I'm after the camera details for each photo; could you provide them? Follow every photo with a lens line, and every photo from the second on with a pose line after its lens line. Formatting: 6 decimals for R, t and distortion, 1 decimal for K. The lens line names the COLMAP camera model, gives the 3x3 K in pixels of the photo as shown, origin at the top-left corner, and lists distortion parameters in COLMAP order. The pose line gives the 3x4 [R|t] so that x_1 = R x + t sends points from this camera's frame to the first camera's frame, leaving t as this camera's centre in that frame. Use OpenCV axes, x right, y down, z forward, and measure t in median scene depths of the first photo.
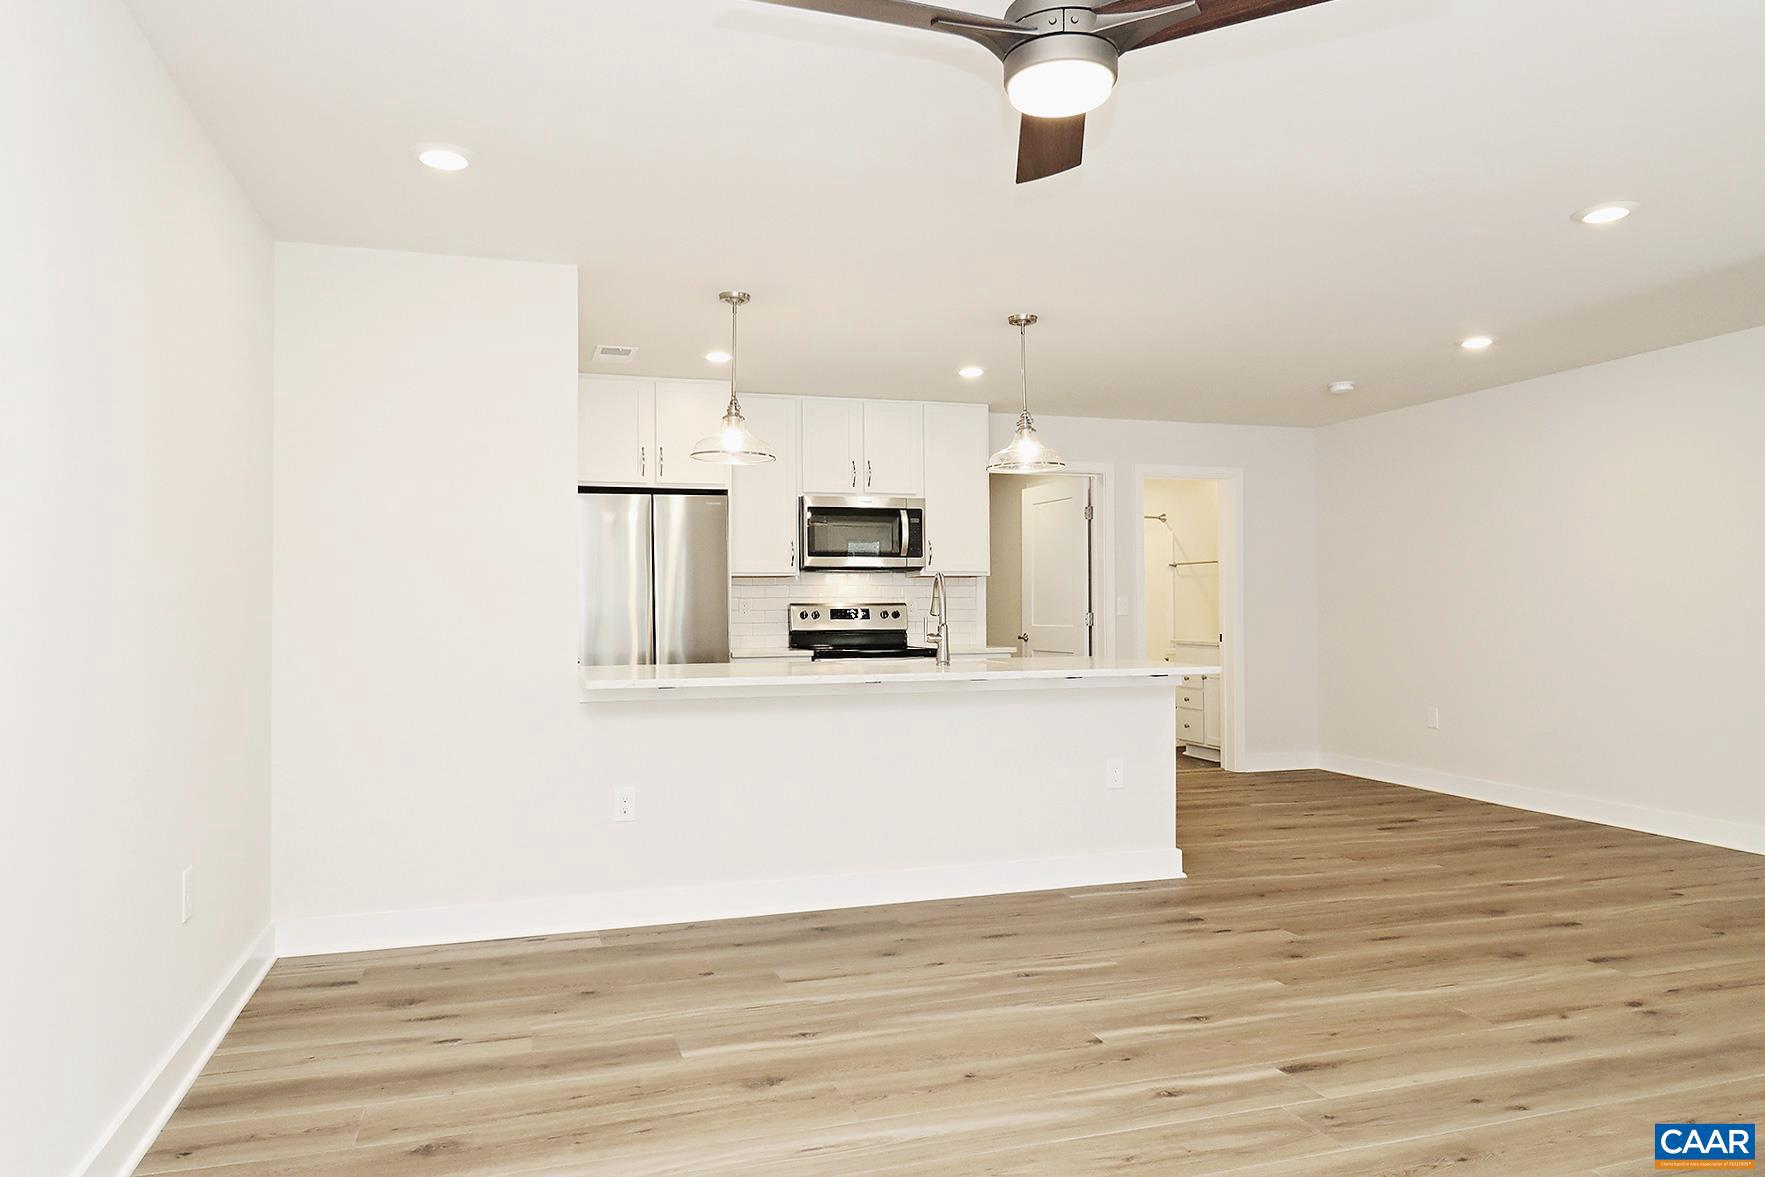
lens RADIAL K [[1111.8, 0, 883.6], [0, 1111.8, 590.2], [0, 0, 1]] dist [0.000190, -0.001946]
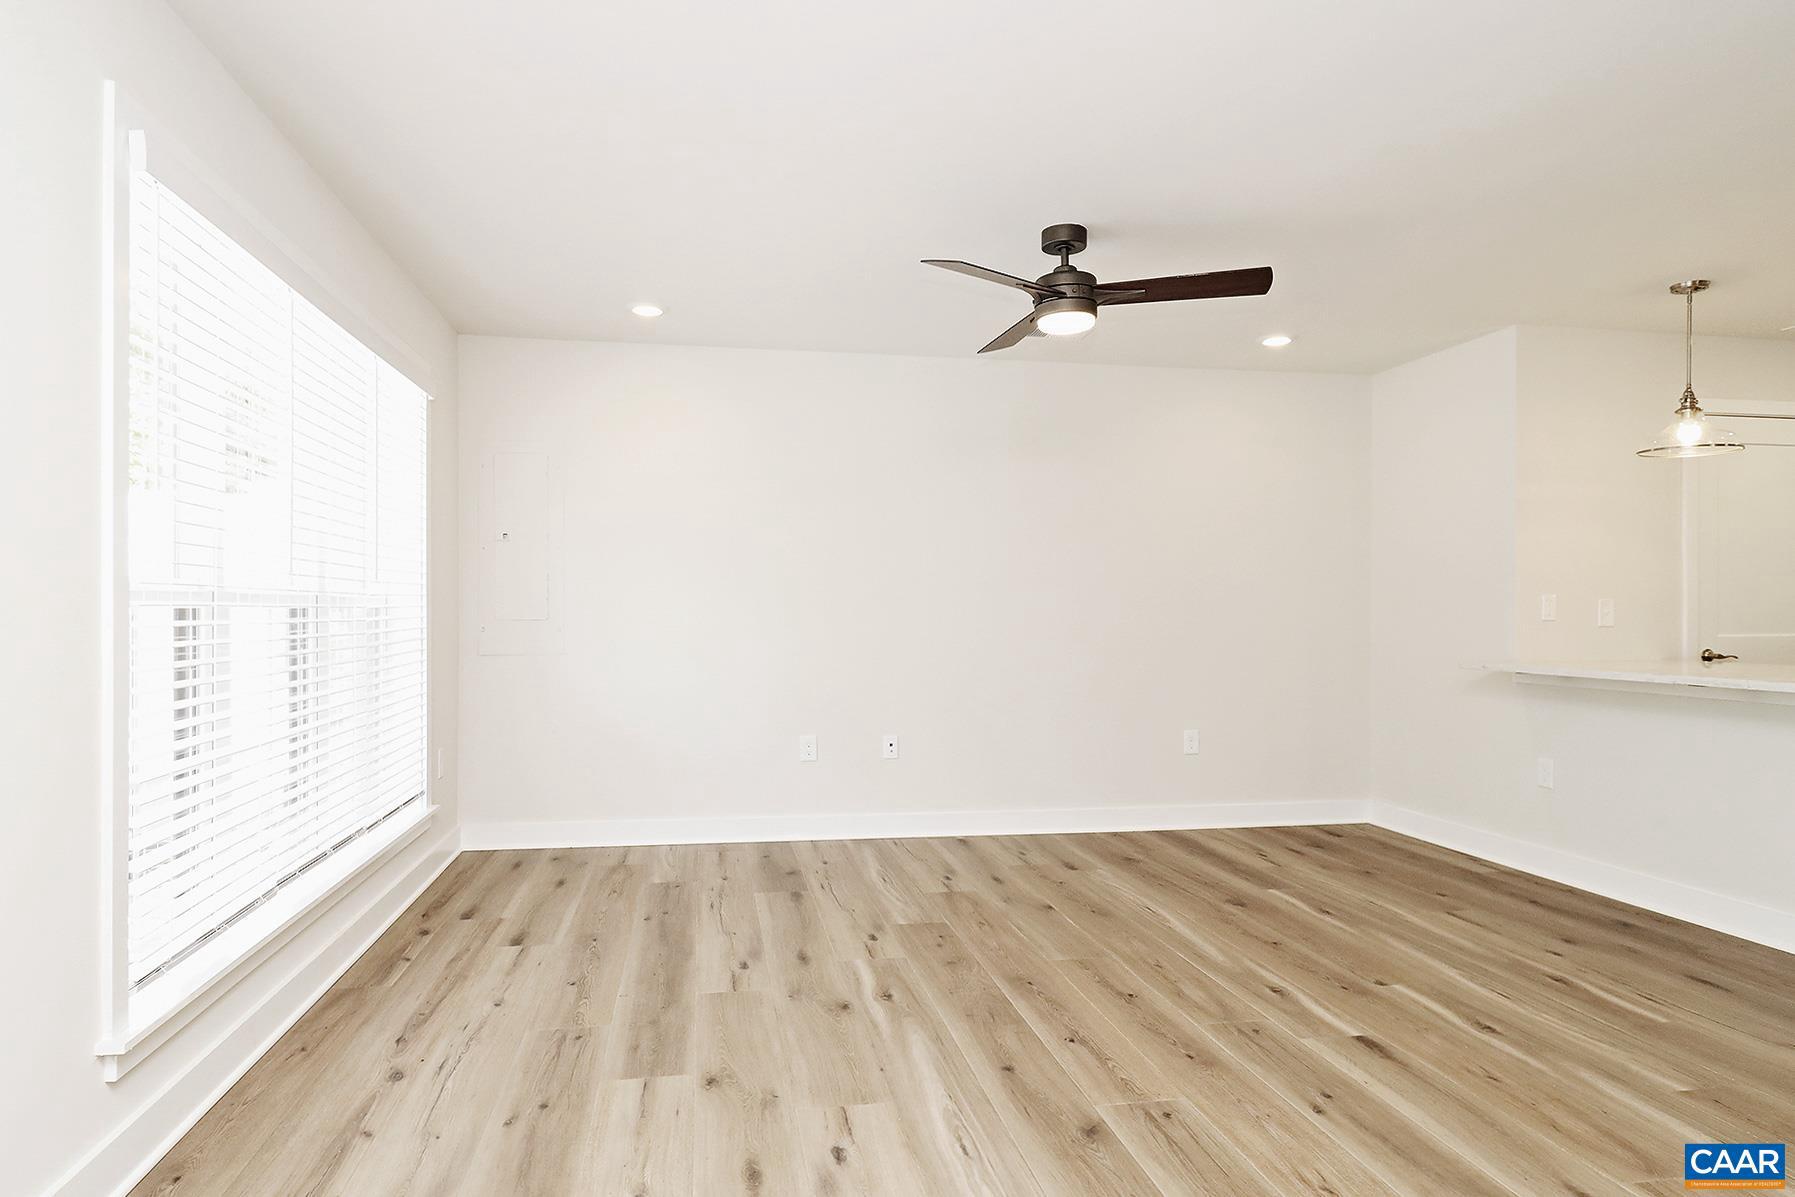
lens RADIAL K [[984.9, 0, 897.3], [0, 984.9, 604.1], [0, 0, 1]] dist [-0.005930, -0.002058]
pose [[-0.086796, -0.002959, -0.996222, 1.164951], [0.016148, 0.999860, -0.004376, 0.011114], [0.996095, -0.016467, -0.086736, 0.560704]]
